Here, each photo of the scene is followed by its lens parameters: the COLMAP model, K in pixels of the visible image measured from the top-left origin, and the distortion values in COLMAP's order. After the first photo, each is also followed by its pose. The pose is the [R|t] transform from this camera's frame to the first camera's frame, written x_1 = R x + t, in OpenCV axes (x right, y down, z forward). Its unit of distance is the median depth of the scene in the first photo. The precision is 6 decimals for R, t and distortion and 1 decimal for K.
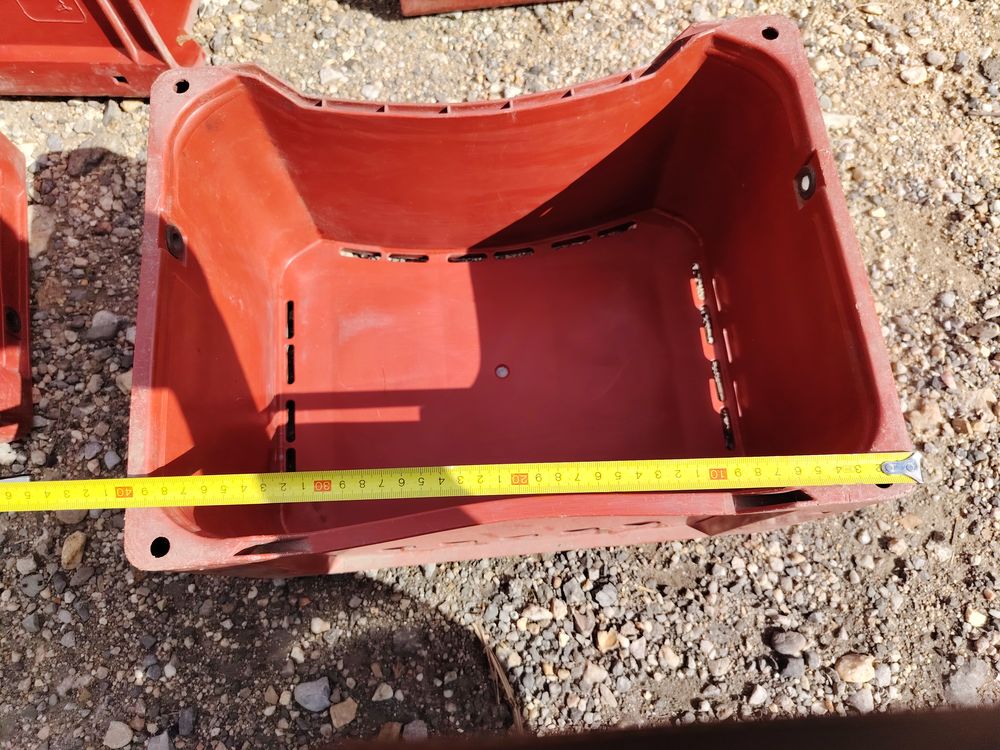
lens RADIAL K [[706.7, 0, 496.0], [0, 706.7, 376.3], [0, 0, 1]] dist [0.018951, -0.021949]
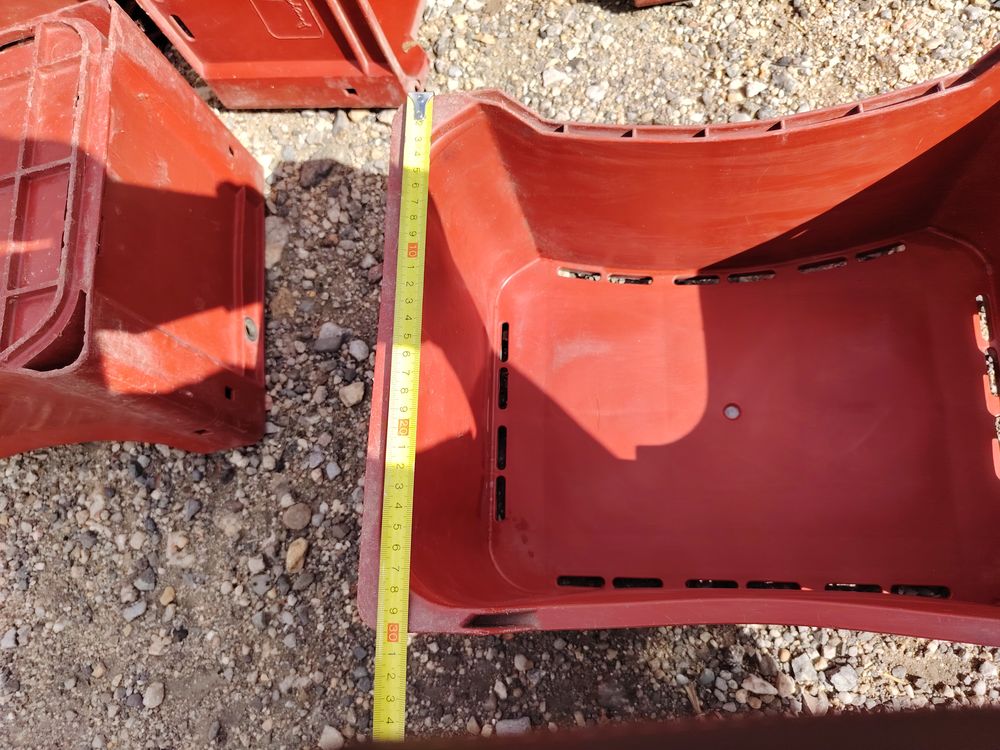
lens RADIAL K [[706.7, 0, 506.8], [0, 706.7, 385.8], [0, 0, 1]] dist [0.018951, -0.021949]
pose [[0.972176, 0.059830, -0.226483, -0.066259], [-0.048602, 0.997312, 0.054838, -0.073641], [0.229155, -0.042305, 0.972470, 0.057236]]
